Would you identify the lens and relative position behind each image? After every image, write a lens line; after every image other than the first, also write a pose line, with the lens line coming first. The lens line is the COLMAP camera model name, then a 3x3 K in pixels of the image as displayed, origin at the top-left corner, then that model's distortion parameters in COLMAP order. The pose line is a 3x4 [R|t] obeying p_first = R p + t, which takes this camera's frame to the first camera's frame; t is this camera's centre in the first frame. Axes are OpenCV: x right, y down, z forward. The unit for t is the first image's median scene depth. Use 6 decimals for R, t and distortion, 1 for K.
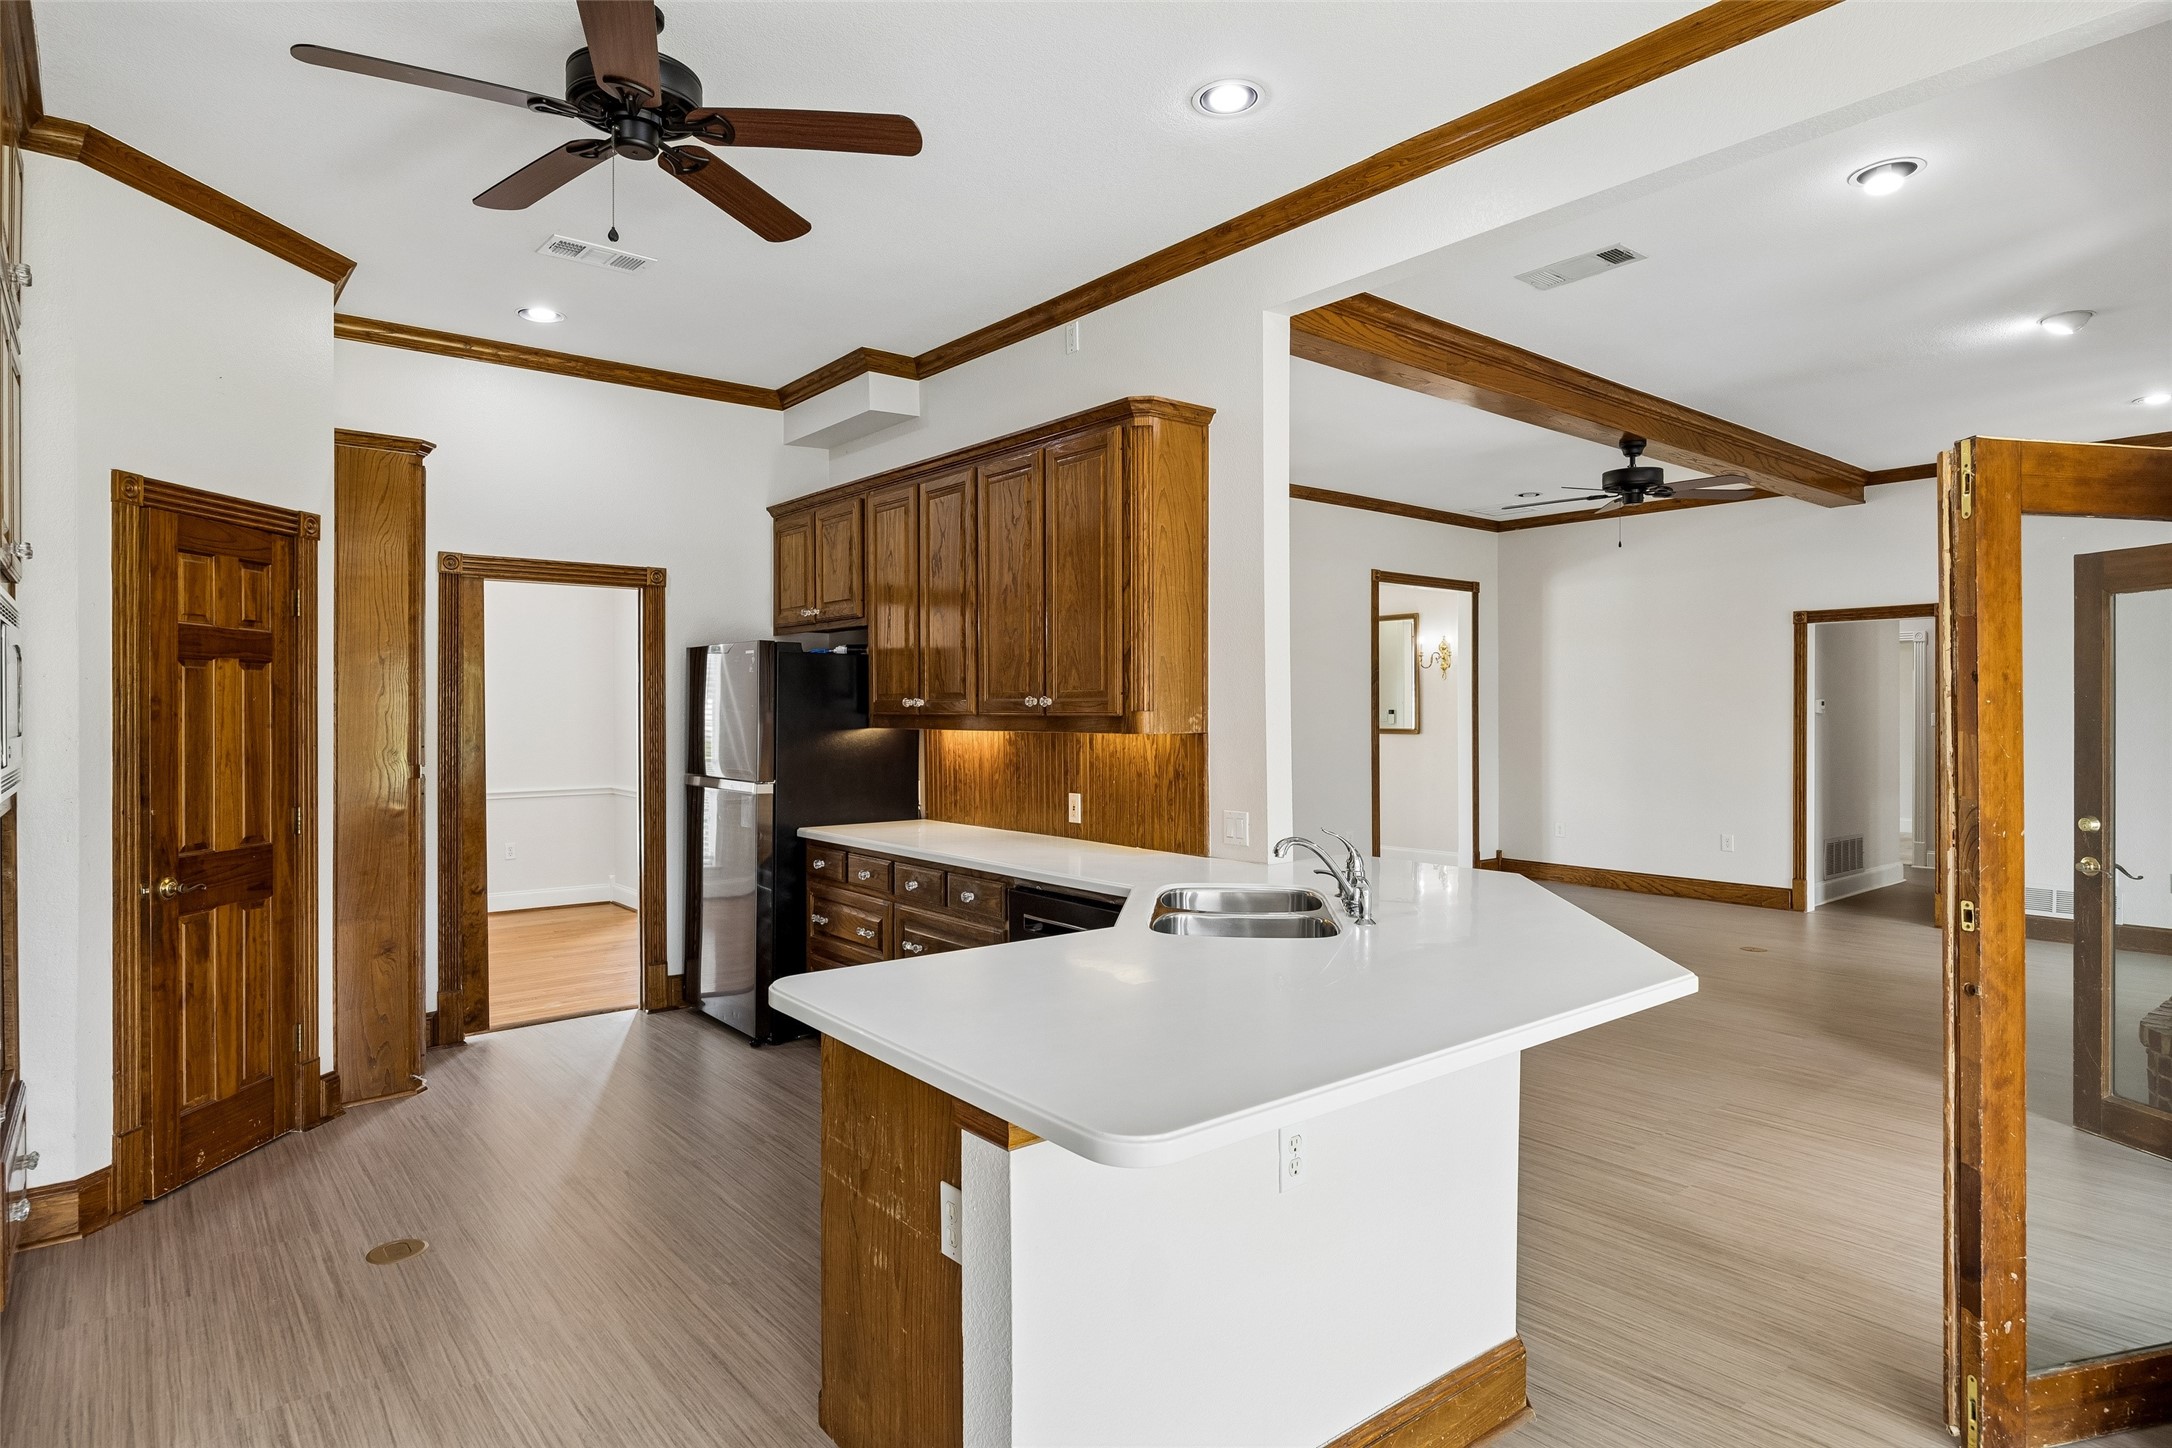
lens RADIAL K [[1186.5, 0, 1076.4], [0, 1186.5, 714.5], [0, 0, 1]] dist [0.000009, -0.002932]
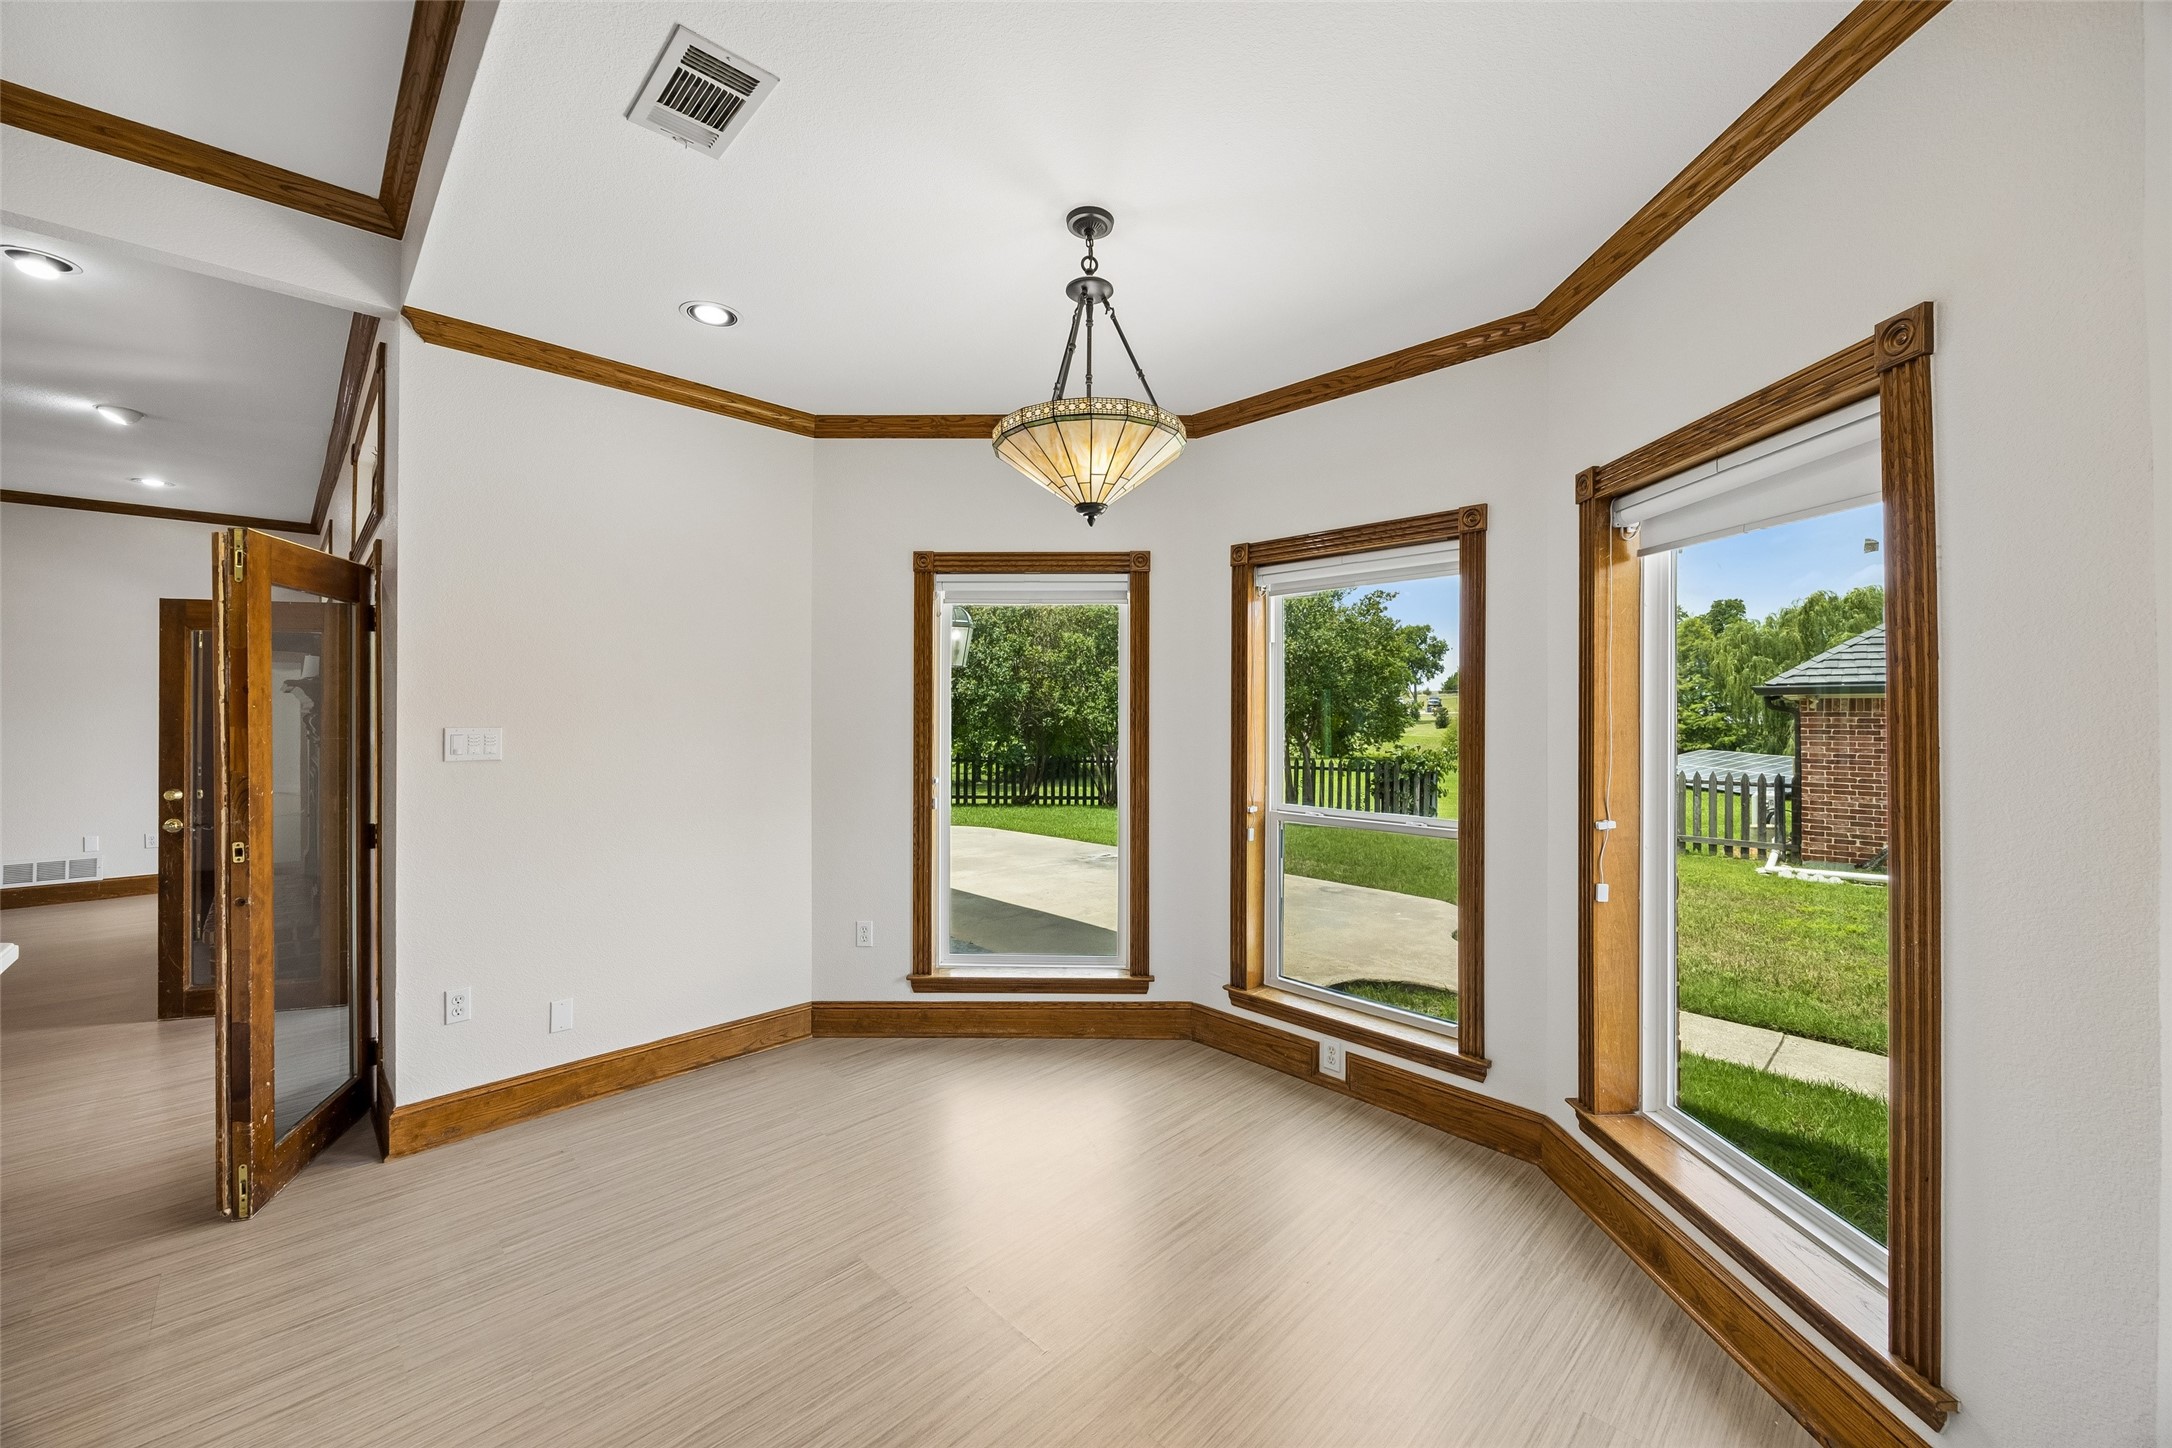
lens RADIAL K [[823.9, 0, 1091.5], [0, 823.9, 710.5], [0, 0, 1]] dist [-0.003412, -0.000606]
pose [[-0.085561, 0.000059, 0.996333, -0.347179], [0.005194, 0.999986, 0.000387, -0.000632], [-0.996319, 0.005208, -0.085561, 0.033076]]
